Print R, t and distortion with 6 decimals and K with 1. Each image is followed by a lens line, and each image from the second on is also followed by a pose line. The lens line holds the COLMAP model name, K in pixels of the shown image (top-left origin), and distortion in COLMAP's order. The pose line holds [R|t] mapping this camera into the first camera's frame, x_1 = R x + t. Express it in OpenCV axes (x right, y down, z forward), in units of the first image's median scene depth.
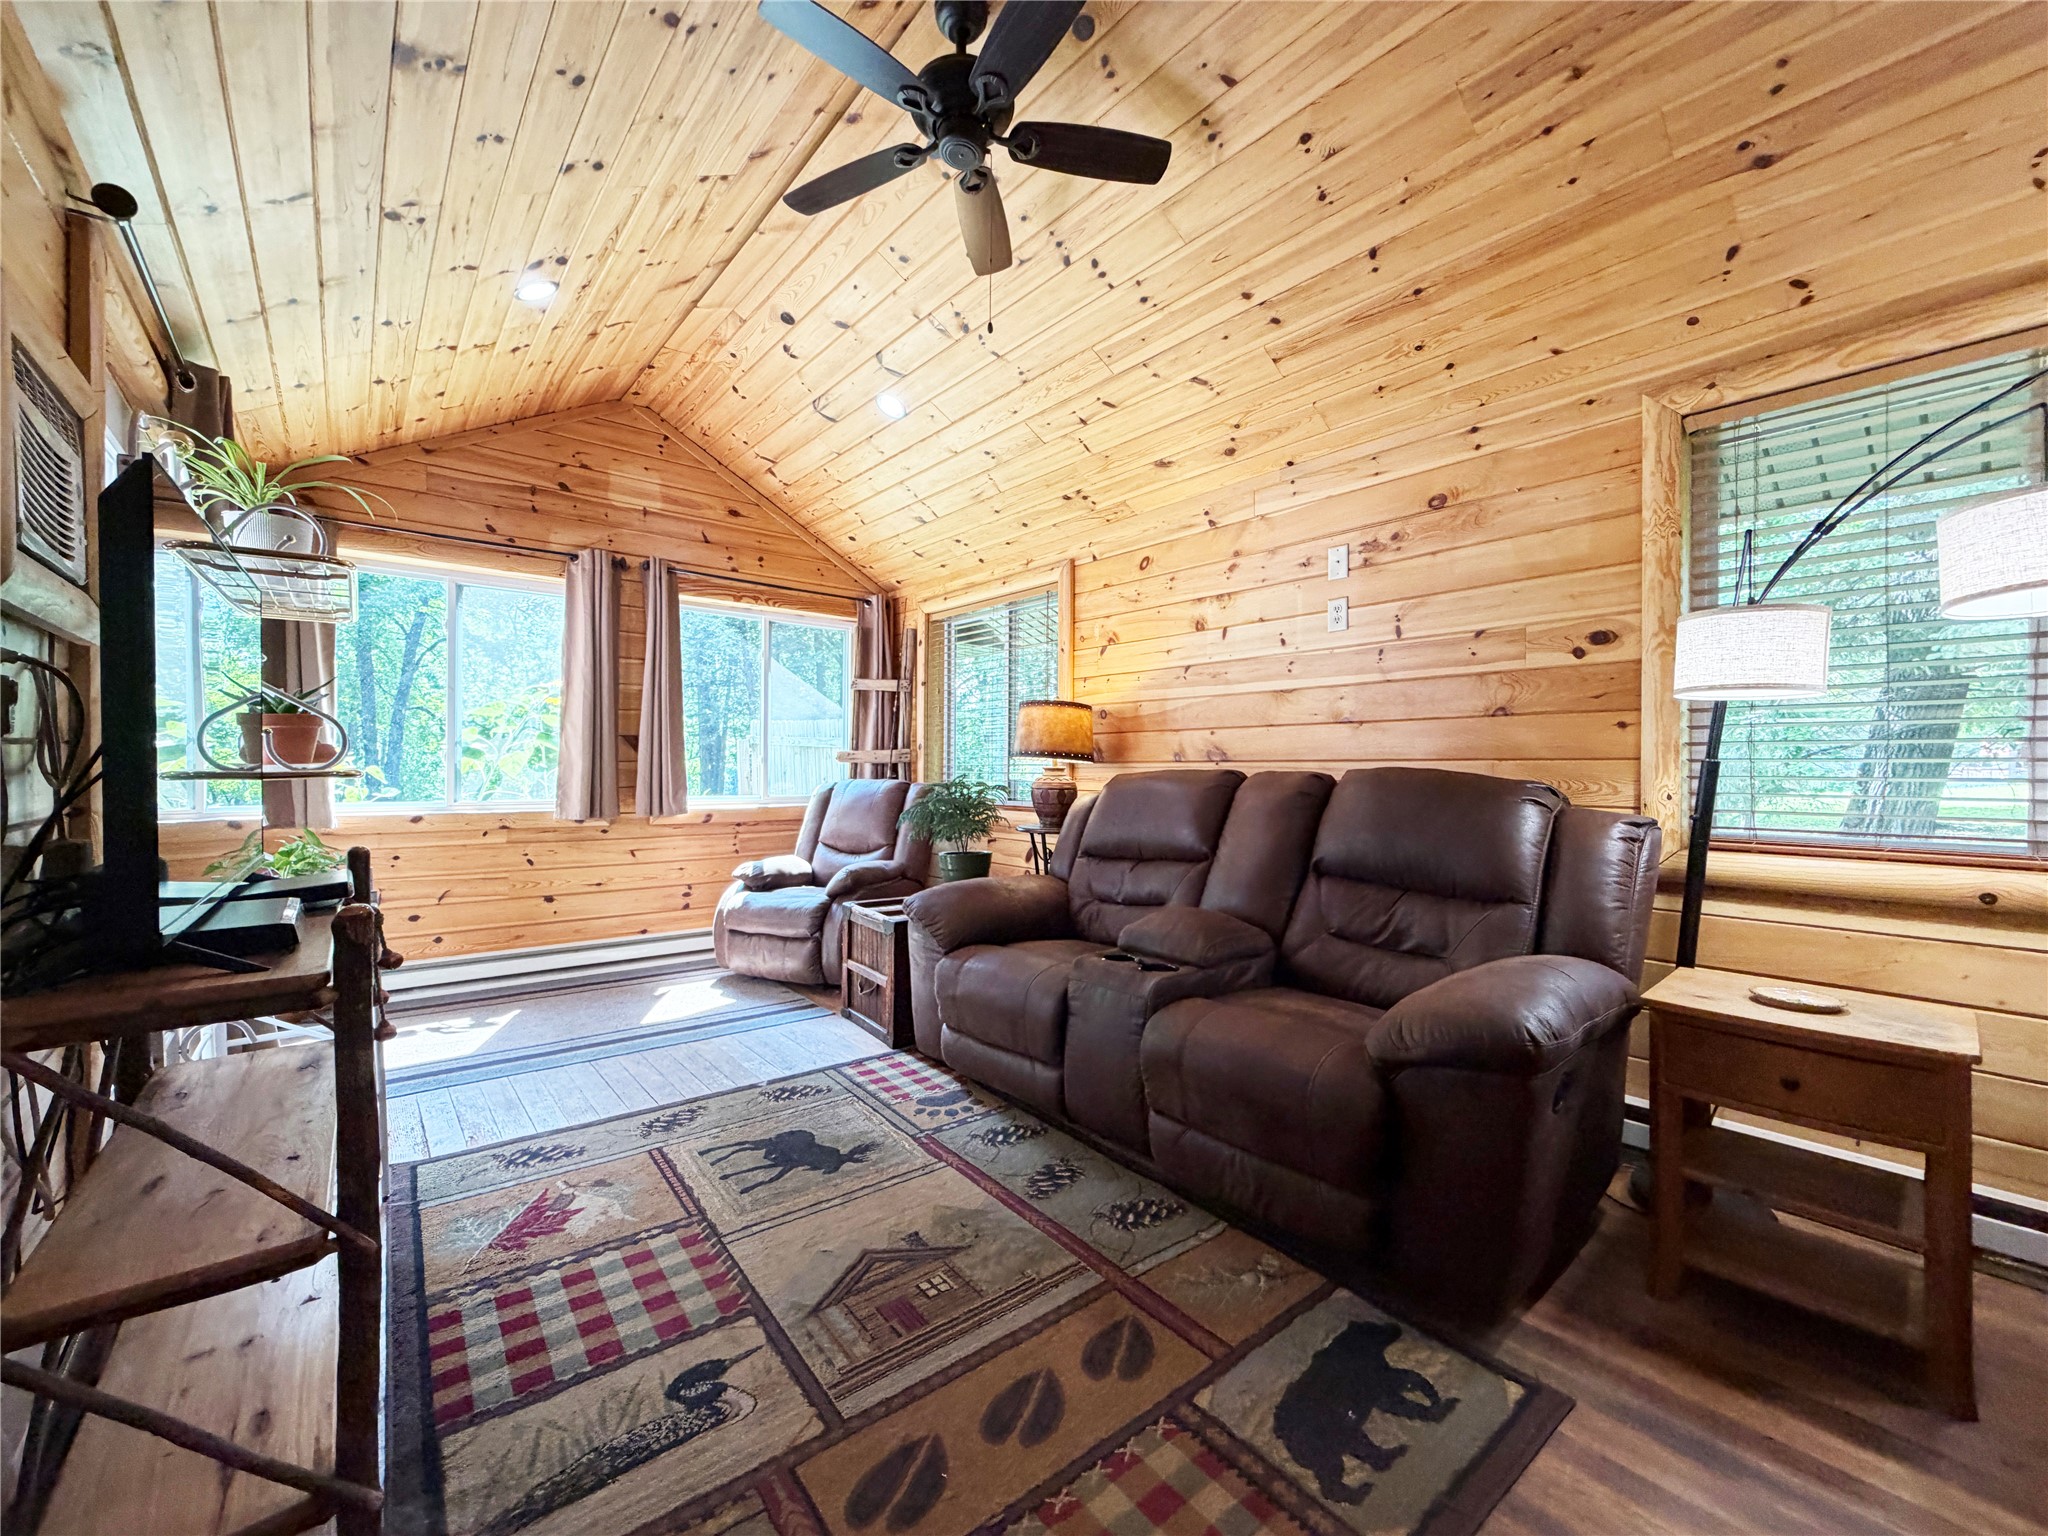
lens RADIAL K [[816.7, 0, 1020.4], [0, 816.7, 769.9], [0, 0, 1]] dist [-0.000729, 0.000276]
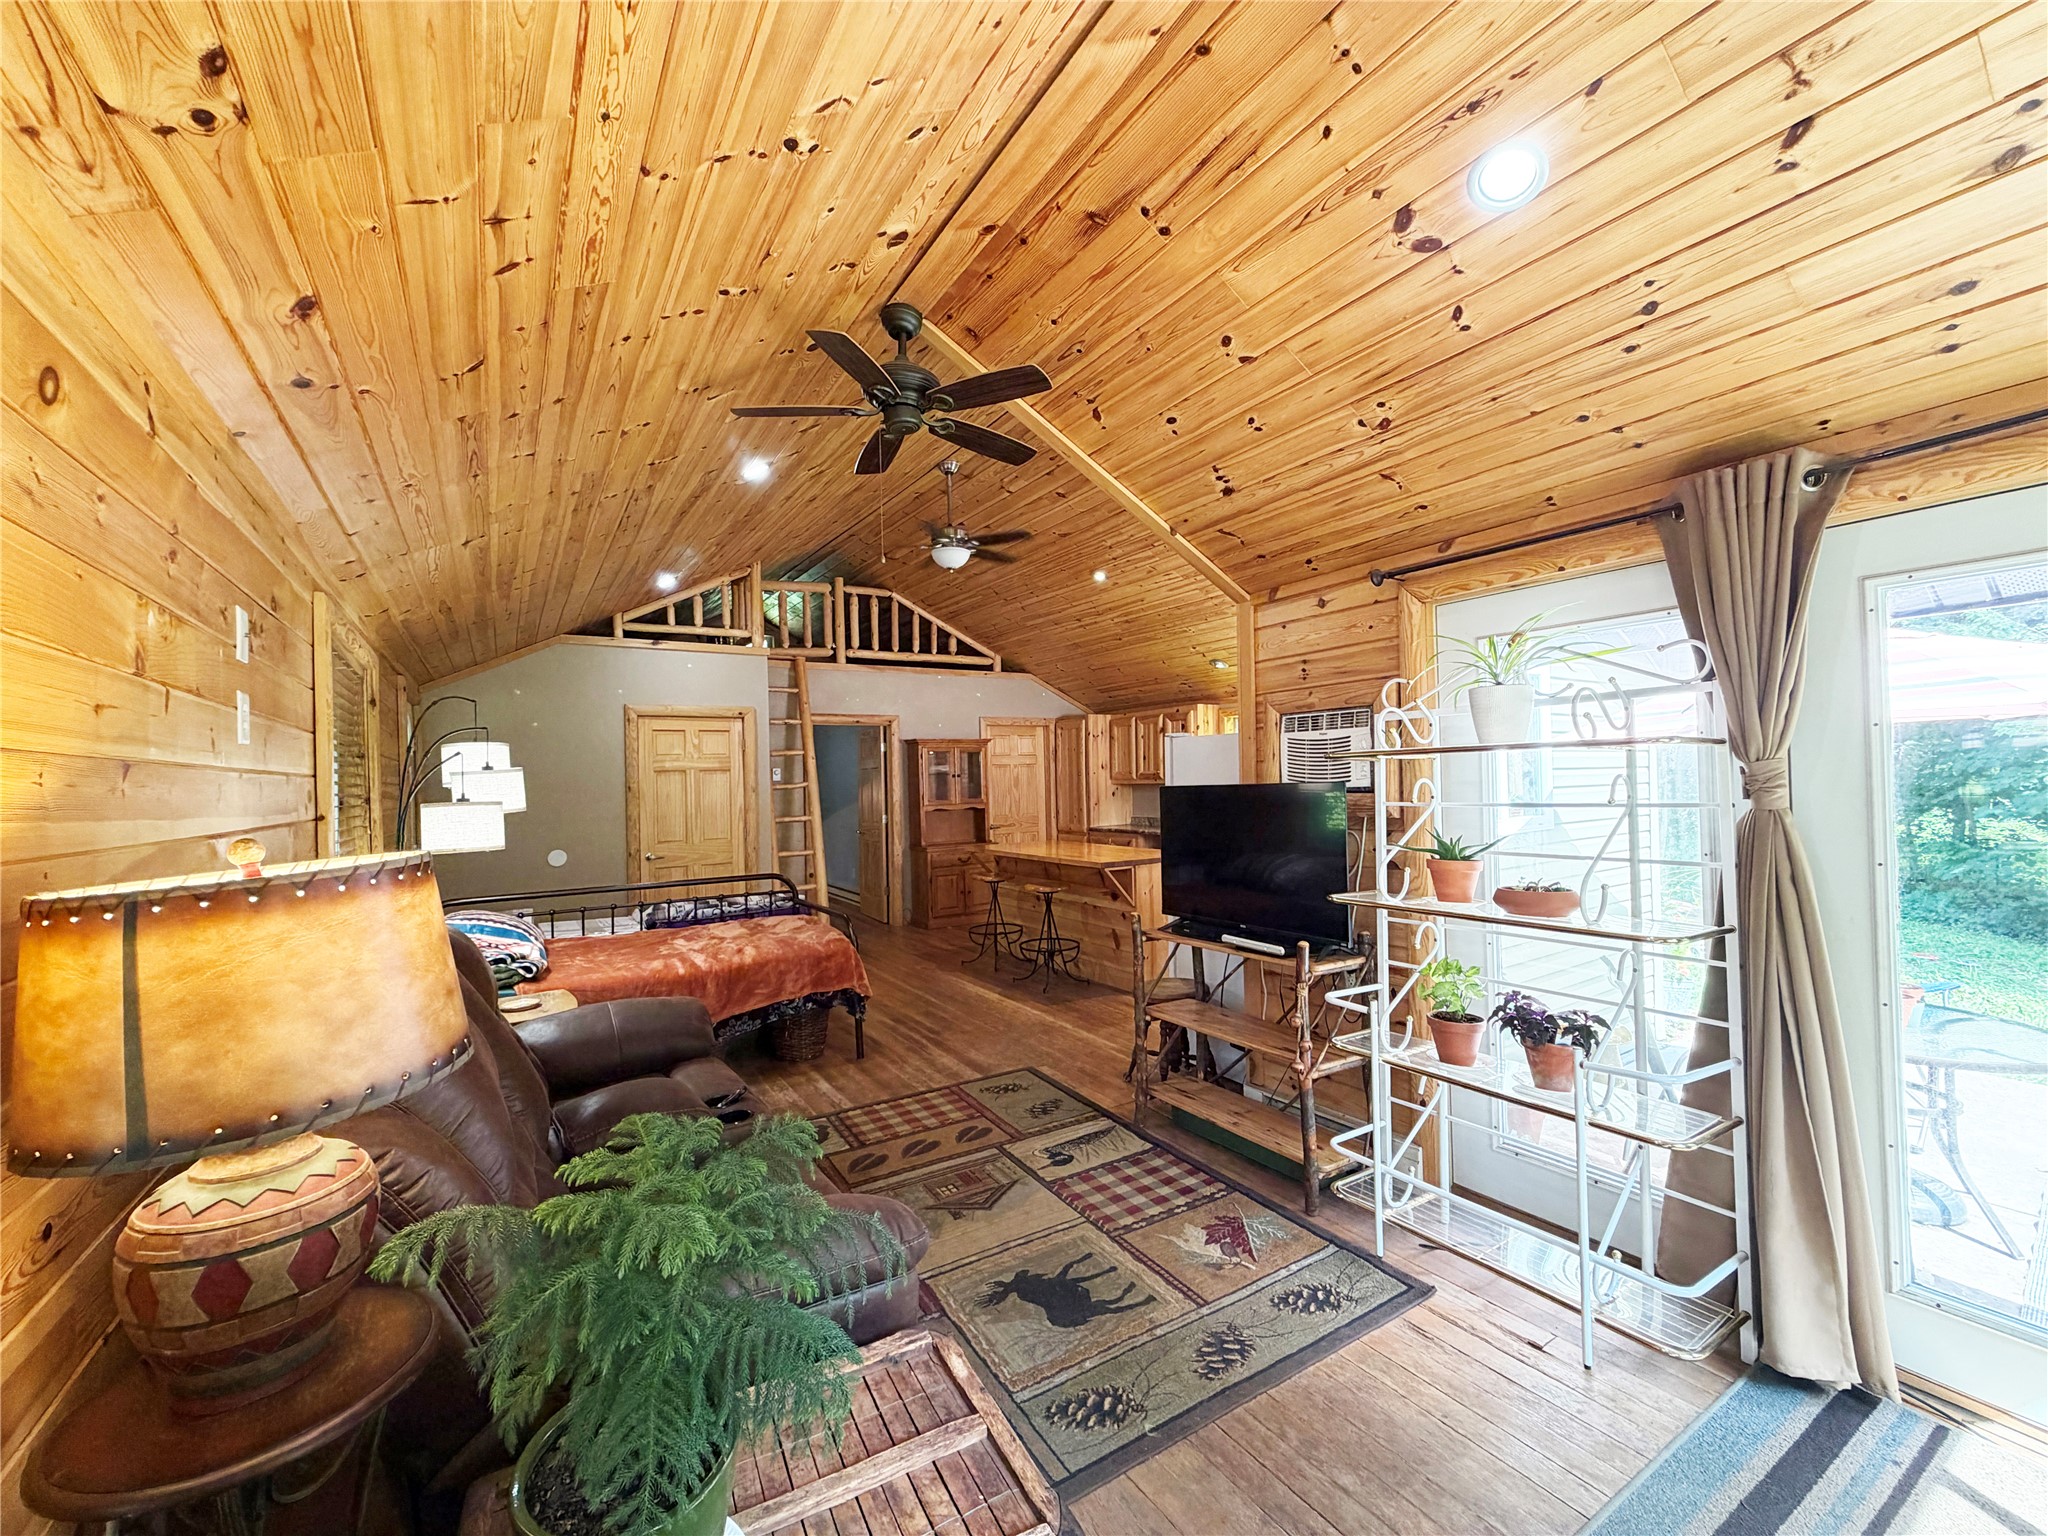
lens RADIAL K [[816.7, 0, 1019.7], [0, 816.7, 770.0], [0, 0, 1]] dist [-0.000729, 0.000276]
pose [[-0.991566, 0.019368, 0.128144, -0.370973], [0.017671, 0.999741, -0.014364, -0.173133], [-0.128389, -0.011979, -0.991652, 2.039169]]
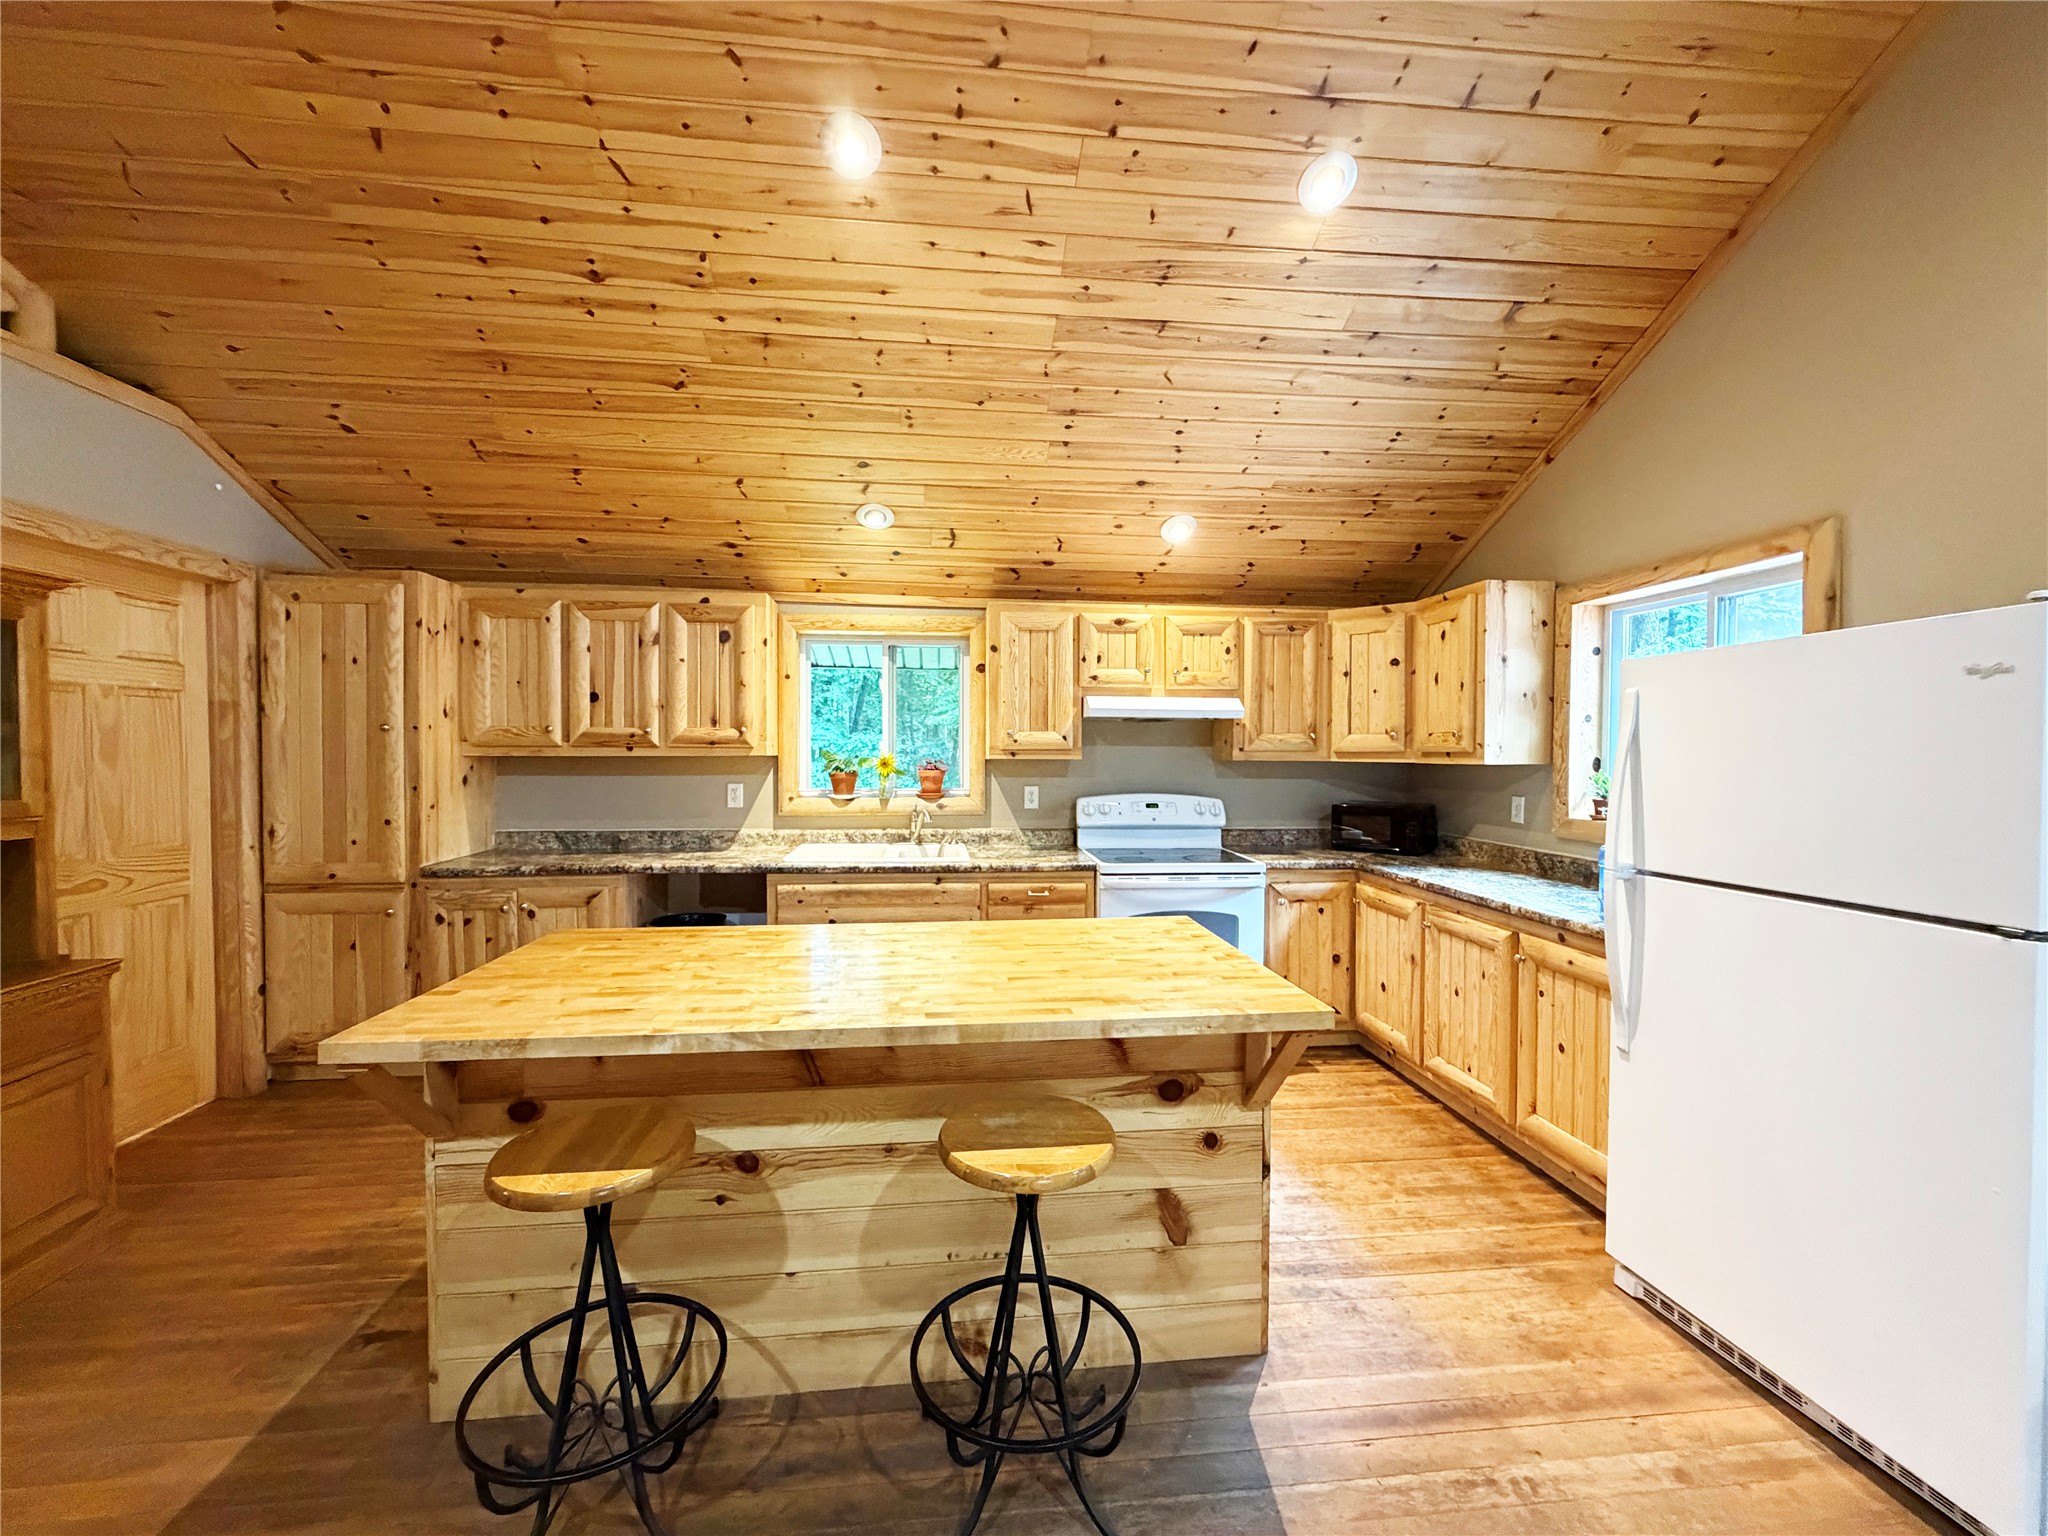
lens RADIAL K [[816.7, 0, 1019.7], [0, 816.7, 771.6], [0, 0, 1]] dist [-0.000729, 0.000276]
pose [[-0.554345, 0.013464, -0.832178, 0.453353], [-0.002401, 0.999839, 0.017777, -0.154676], [0.832284, 0.011853, -0.554223, -0.194802]]
